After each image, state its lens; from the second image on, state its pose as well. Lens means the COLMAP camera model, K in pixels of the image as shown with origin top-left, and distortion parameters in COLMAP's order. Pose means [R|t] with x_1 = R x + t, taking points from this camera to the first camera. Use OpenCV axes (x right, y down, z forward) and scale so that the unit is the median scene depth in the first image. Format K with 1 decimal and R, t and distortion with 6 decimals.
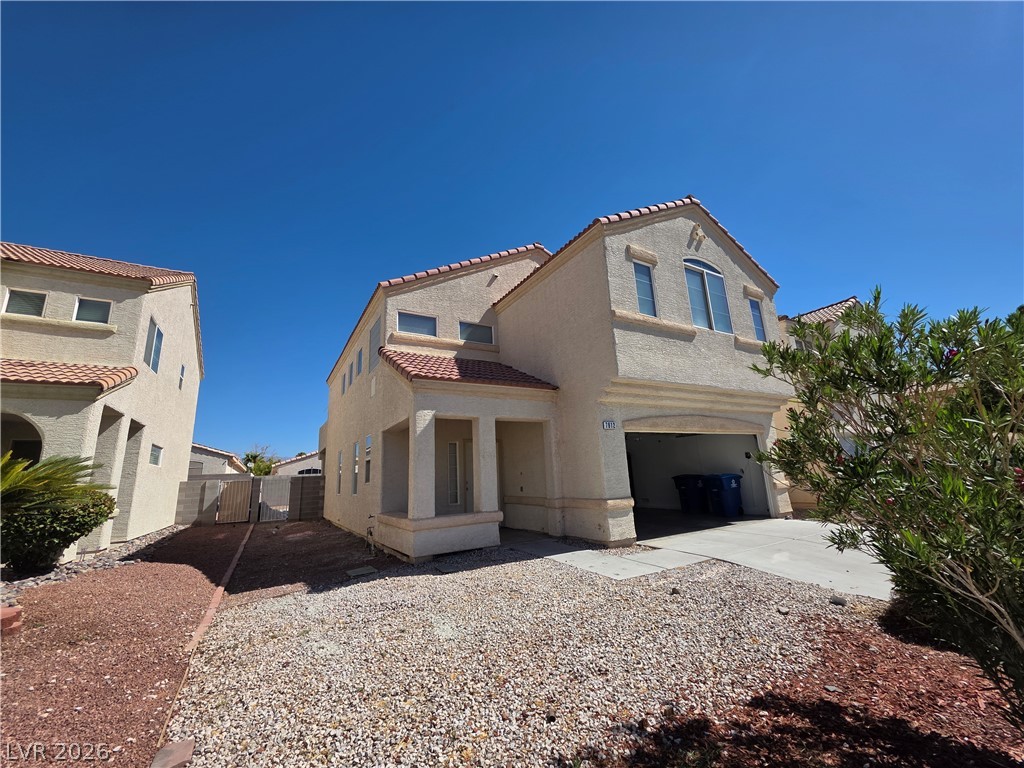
lens RADIAL K [[409.8, 0, 516.9], [0, 409.8, 384.5], [0, 0, 1]] dist [0.002499, -0.001086]
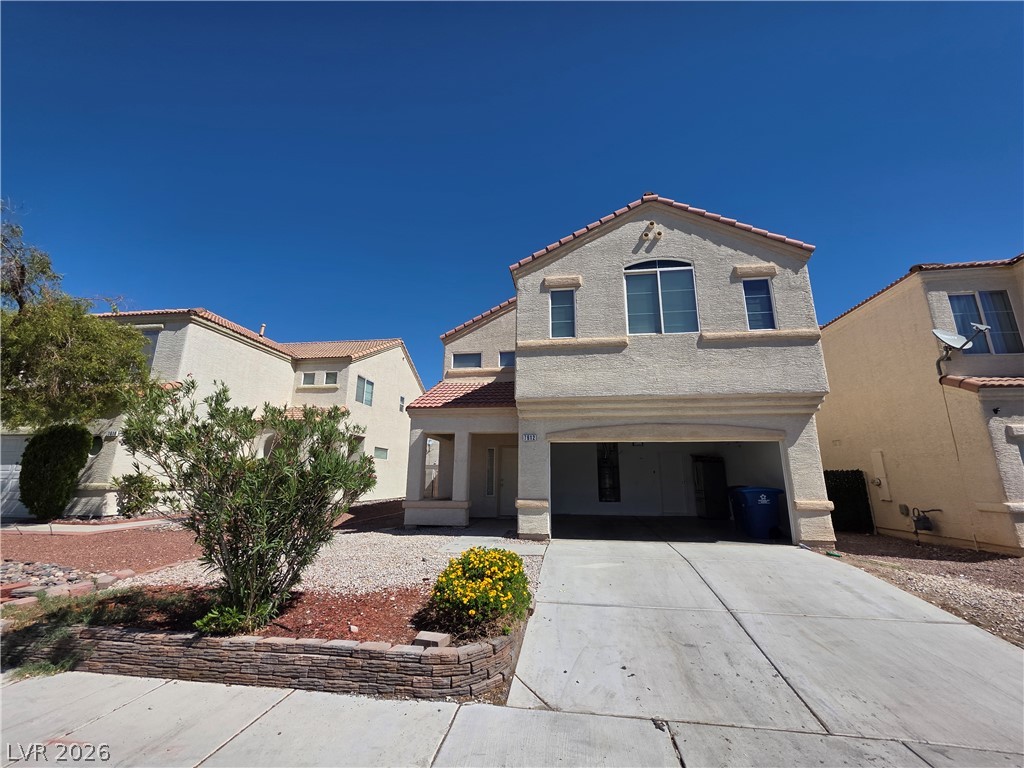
lens RADIAL K [[409.8, 0, 514.6], [0, 409.8, 385.4], [0, 0, 1]] dist [0.002499, -0.001086]
pose [[0.778923, -0.087543, -0.620979, 0.808129], [0.096155, 0.995172, -0.019684, -0.027391], [0.619704, -0.044378, 0.783580, 0.040554]]
